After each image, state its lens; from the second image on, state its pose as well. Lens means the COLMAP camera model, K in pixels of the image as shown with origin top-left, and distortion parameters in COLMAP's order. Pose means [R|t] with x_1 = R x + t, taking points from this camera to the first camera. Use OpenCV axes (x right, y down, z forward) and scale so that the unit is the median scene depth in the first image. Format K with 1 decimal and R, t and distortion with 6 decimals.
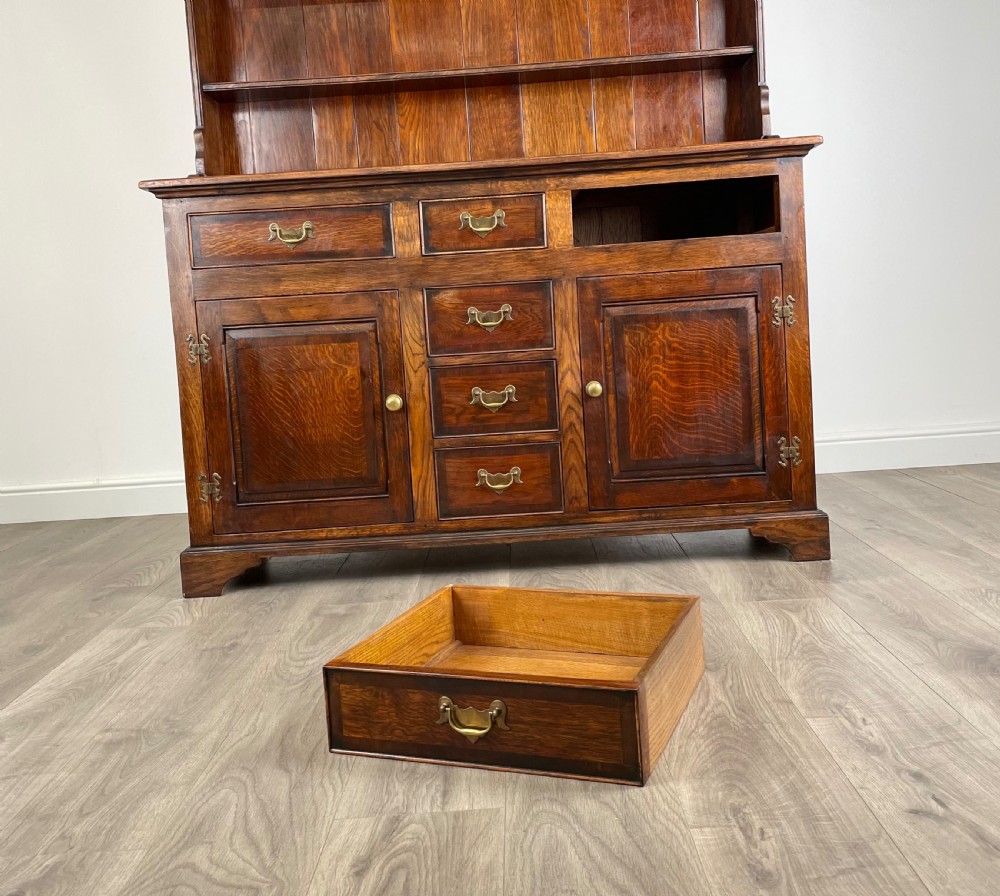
lens RADIAL K [[1012.6, 0, 499.3], [0, 1012.6, 380.6], [0, 0, 1]] dist [0.135016, -0.242043]
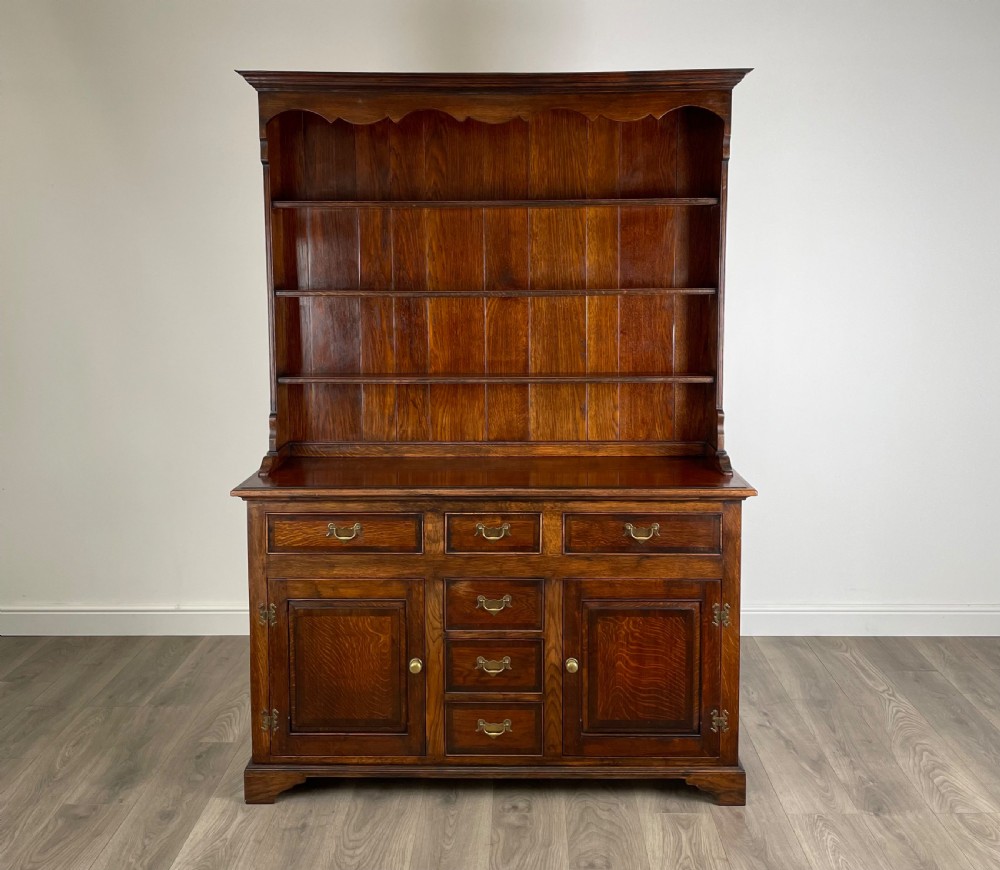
lens RADIAL K [[1007.7, 0, 500.9], [0, 1007.7, 355.6], [0, 0, 1]] dist [0.080590, -0.113344]
pose [[0.998288, 0.058447, 0.002029, -0.021728], [-0.058482, 0.997781, 0.031835, -0.415977], [-0.000164, -0.031900, 0.999491, -0.271652]]
